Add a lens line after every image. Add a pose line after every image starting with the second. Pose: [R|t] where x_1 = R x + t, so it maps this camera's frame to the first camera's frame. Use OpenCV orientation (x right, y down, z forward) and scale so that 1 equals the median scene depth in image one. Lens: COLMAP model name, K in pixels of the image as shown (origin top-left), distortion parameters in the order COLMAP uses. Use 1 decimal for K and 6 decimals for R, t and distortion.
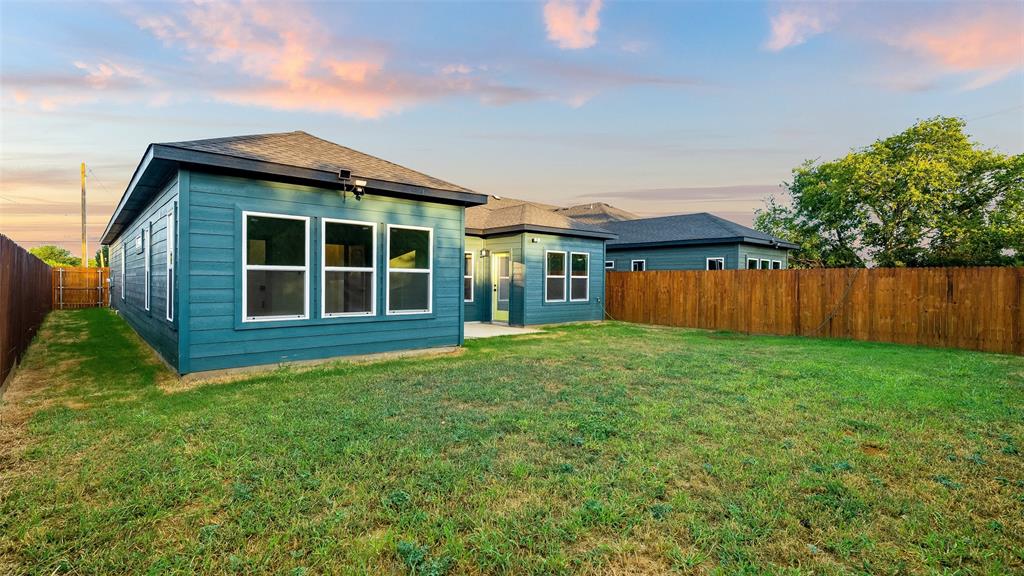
lens RADIAL K [[482.4, 0, 511.3], [0, 482.4, 284.0], [0, 0, 1]] dist [-0.004330, 0.000794]
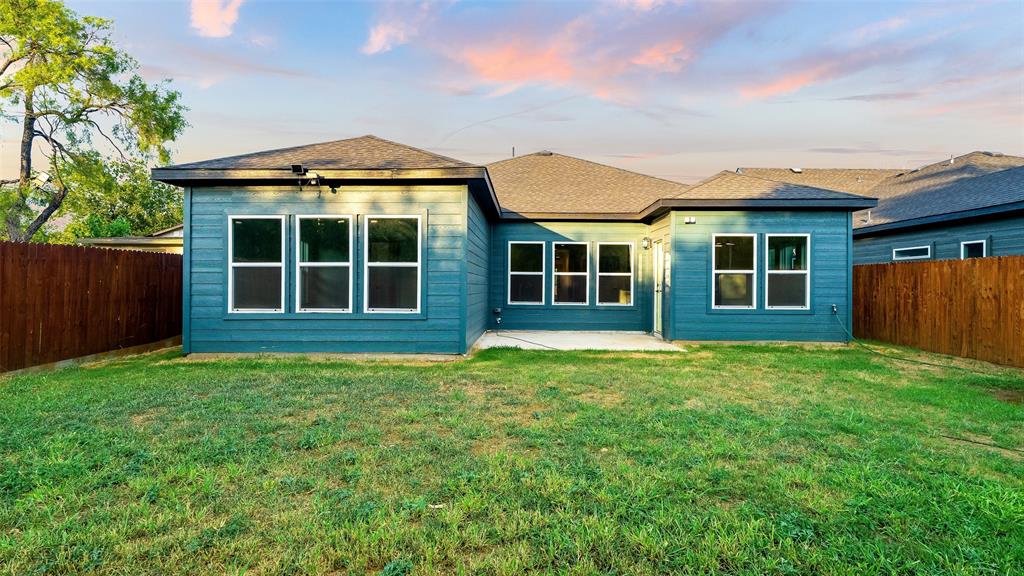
lens RADIAL K [[482.4, 0, 511.4], [0, 482.4, 287.5], [0, 0, 1]] dist [-0.004330, 0.000794]
pose [[0.725291, 0.004204, -0.688430, 0.550291], [-0.003867, 0.999990, 0.002032, 0.011214], [0.688432, 0.001189, 0.725300, 0.490208]]
